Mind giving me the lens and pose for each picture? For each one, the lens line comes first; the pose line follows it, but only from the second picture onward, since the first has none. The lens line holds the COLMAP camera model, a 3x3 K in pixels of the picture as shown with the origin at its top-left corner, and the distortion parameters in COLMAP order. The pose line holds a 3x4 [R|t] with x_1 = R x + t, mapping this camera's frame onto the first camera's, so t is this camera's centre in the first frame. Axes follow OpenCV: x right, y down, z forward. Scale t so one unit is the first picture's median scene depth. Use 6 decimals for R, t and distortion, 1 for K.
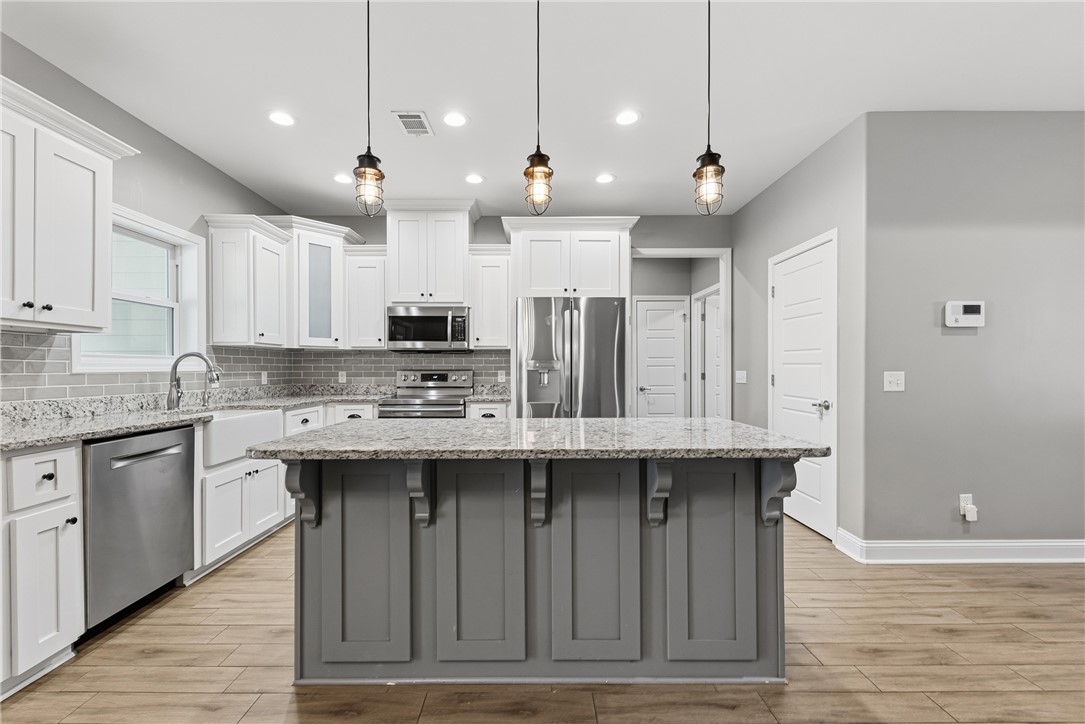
lens RADIAL K [[462.5, 0, 542.6], [0, 462.5, 370.0], [0, 0, 1]] dist [-0.002727, -0.000655]
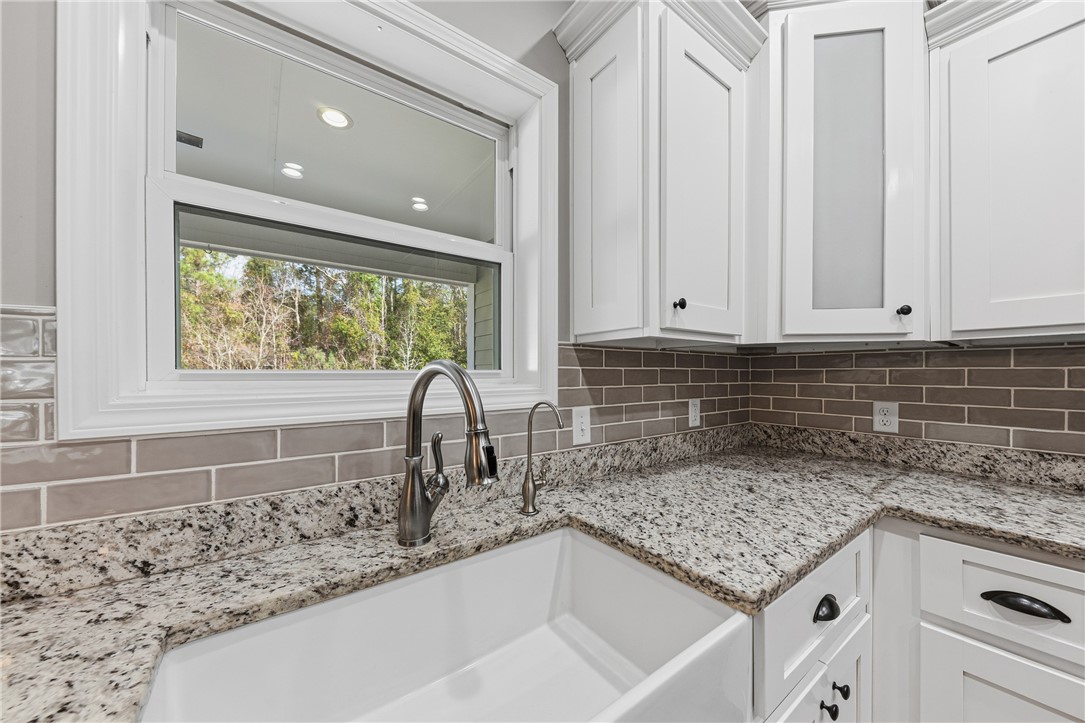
lens RADIAL K [[389.0, 0, 535.5], [0, 389.0, 378.7], [0, 0, 1]] dist [-0.000470, 0.000651]
pose [[0.575291, 0.008713, -0.817903, -0.430091], [-0.002072, 0.999956, 0.009195, -0.023783], [0.817946, -0.003595, 0.575283, 0.740200]]
